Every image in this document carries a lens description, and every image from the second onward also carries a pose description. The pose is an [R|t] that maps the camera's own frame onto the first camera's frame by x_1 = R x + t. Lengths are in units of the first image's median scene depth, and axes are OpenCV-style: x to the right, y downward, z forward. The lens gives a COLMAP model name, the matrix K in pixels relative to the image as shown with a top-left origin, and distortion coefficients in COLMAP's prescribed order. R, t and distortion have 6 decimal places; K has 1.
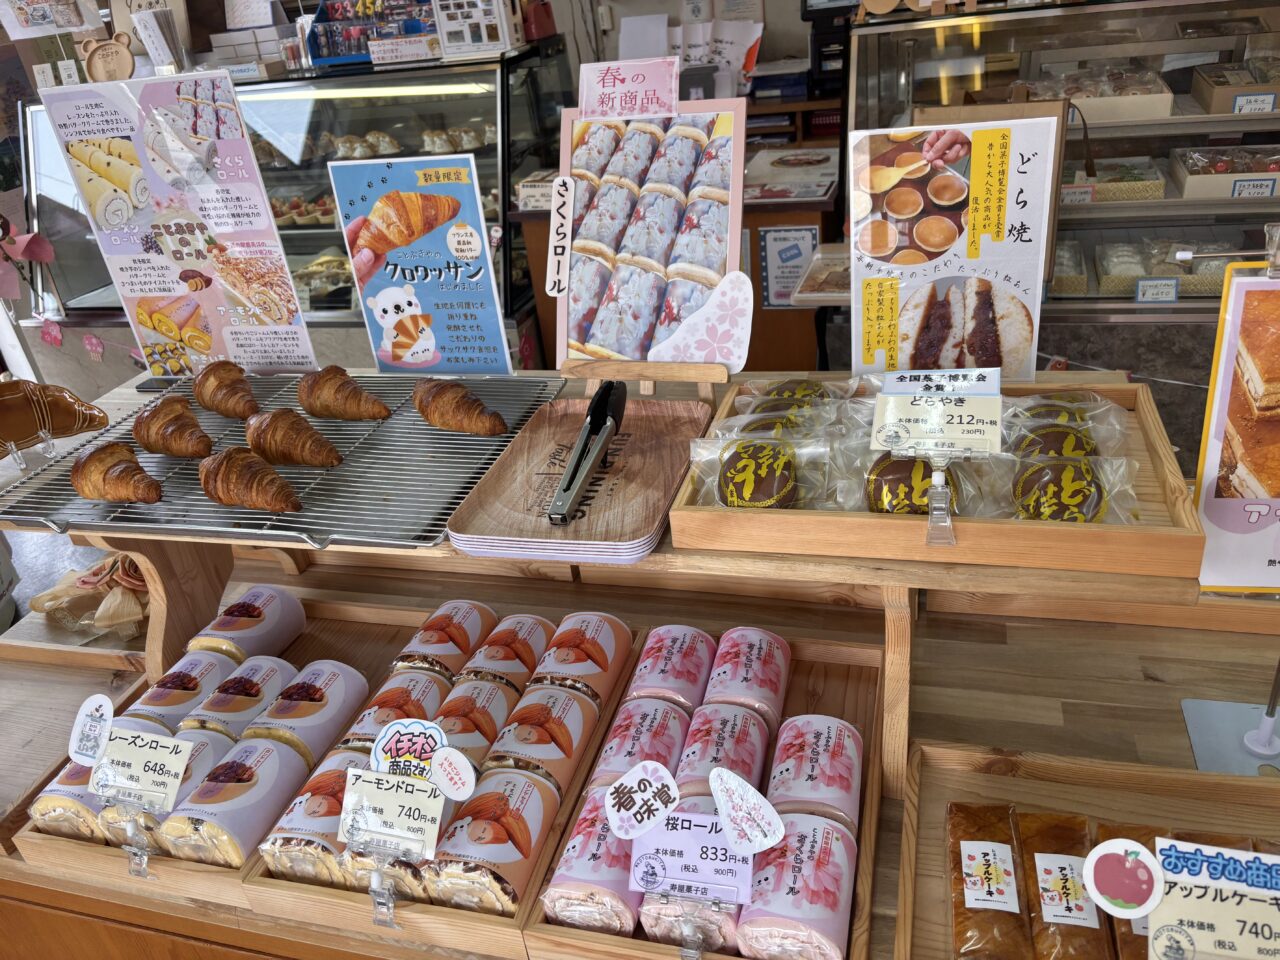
lens RADIAL K [[976.6, 0, 641.1], [0, 976.6, 481.2], [0, 0, 1]] dist [0.005757, -0.000625]
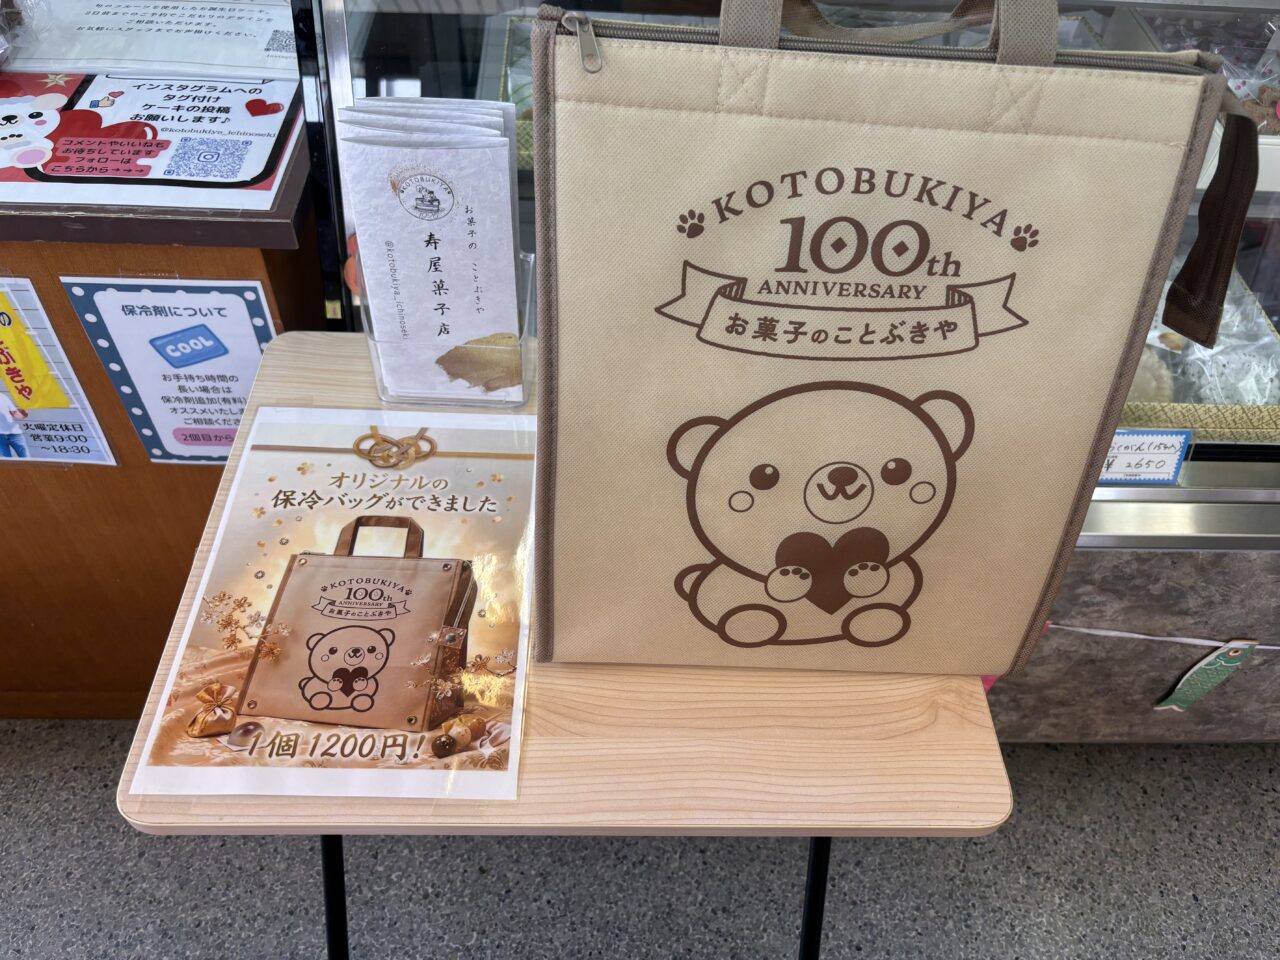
lens RADIAL K [[976.6, 0, 640.2], [0, 976.6, 479.7], [0, 0, 1]] dist [0.005757, -0.000625]
pose [[0.936421, -0.134476, 0.324085, 0.182230], [0.014377, 0.937572, 0.347494, -0.303616], [-0.350583, -0.320741, 0.879896, 0.652013]]
